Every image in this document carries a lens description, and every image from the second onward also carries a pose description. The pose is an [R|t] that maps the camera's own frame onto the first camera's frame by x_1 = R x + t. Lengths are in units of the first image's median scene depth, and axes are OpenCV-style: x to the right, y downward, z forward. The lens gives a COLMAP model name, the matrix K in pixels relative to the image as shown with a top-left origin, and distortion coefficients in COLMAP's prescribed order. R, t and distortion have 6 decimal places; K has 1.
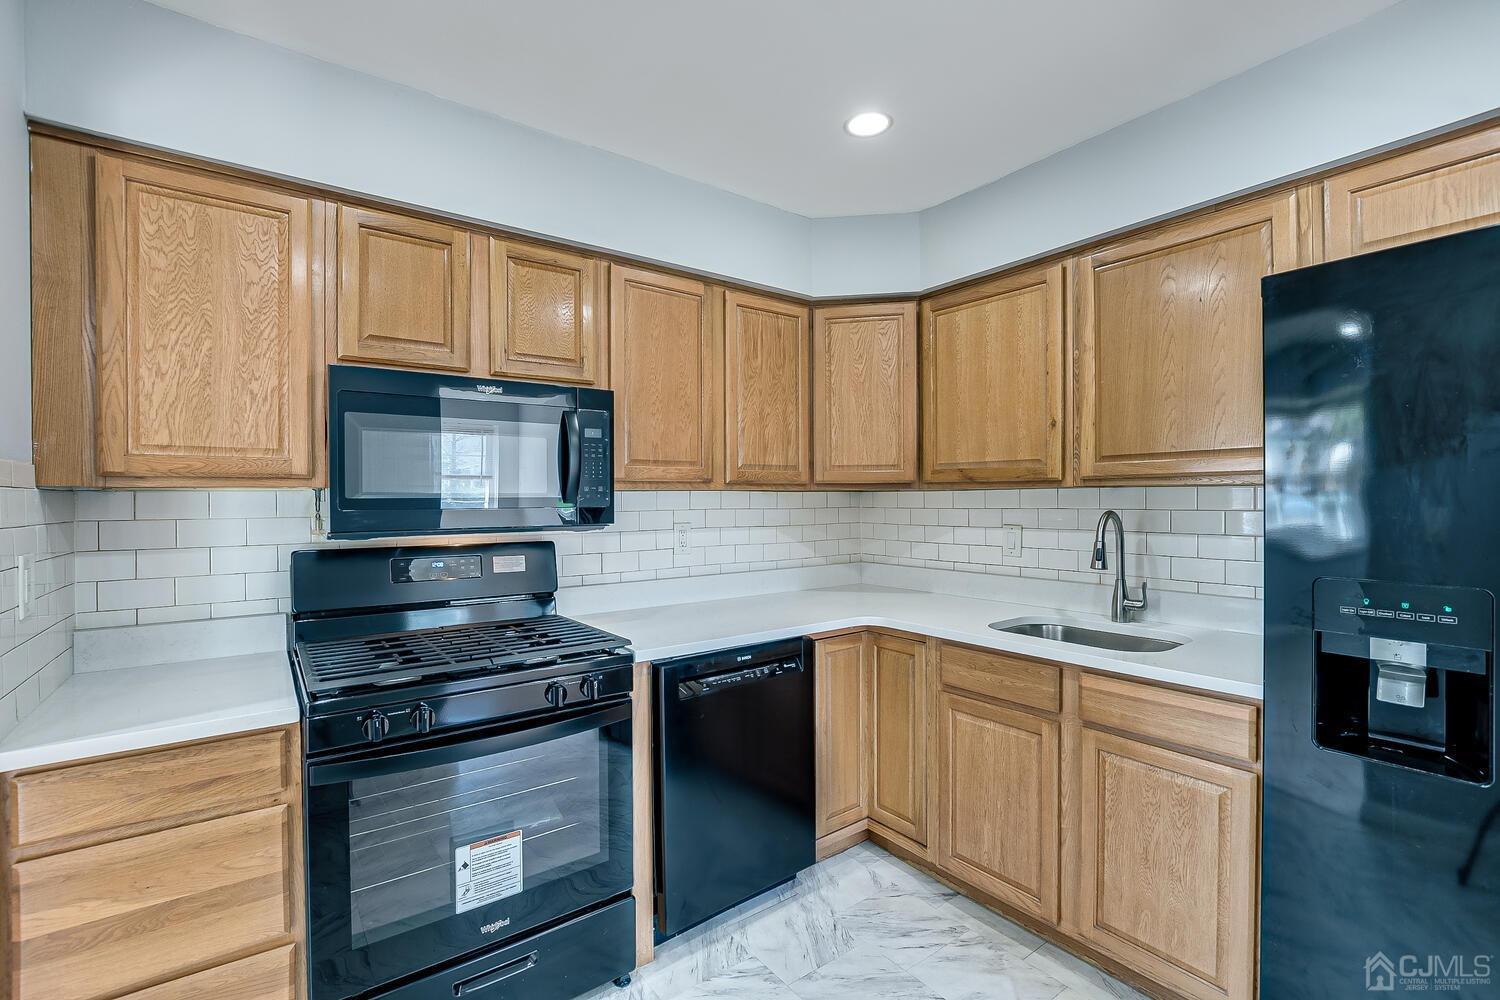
lens RADIAL K [[656.8, 0, 741.1], [0, 656.8, 502.3], [0, 0, 1]] dist [-0.024673, 0.000223]
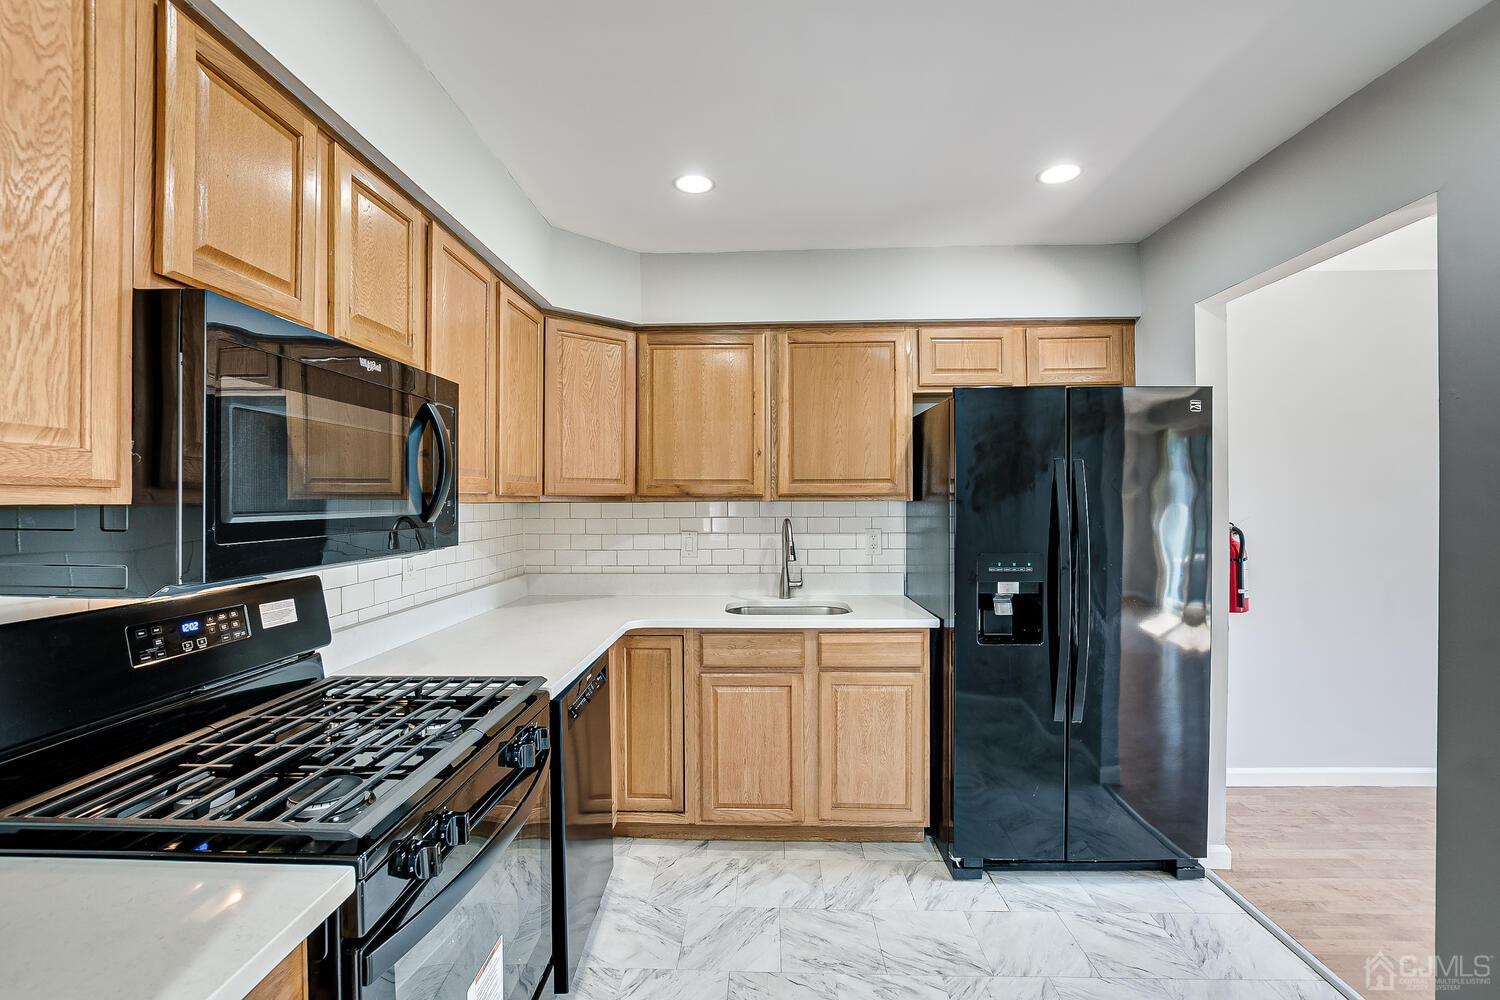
lens RADIAL K [[655.8, 0, 740.2], [0, 655.8, 502.8], [0, 0, 1]] dist [-0.025677, 0.005598]
pose [[0.621773, 0.000120, 0.783197, -0.604144], [0.005117, 0.999978, -0.004215, -0.015653], [-0.783180, 0.006629, 0.621759, 0.214324]]
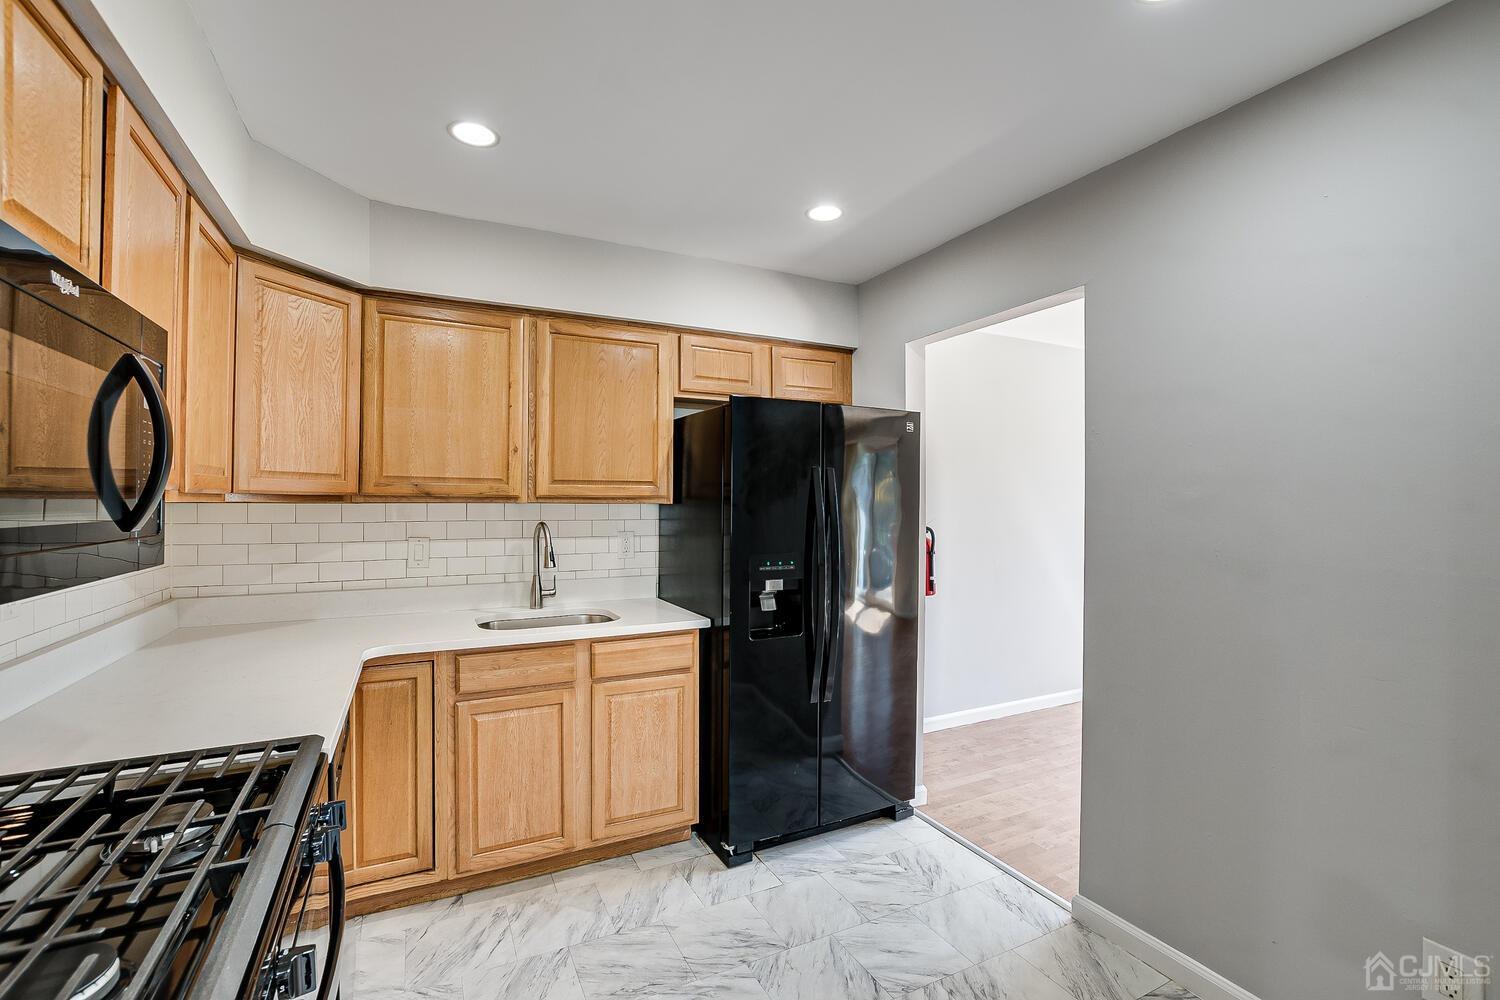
lens RADIAL K [[655.8, 0, 740.2], [0, 655.8, 502.8], [0, 0, 1]] dist [-0.025677, 0.005598]
pose [[0.171264, 0.005884, 0.985208, -0.648770], [0.000668, 0.999981, -0.006088, -0.017050], [-0.985225, 0.001701, 0.171257, 0.406646]]
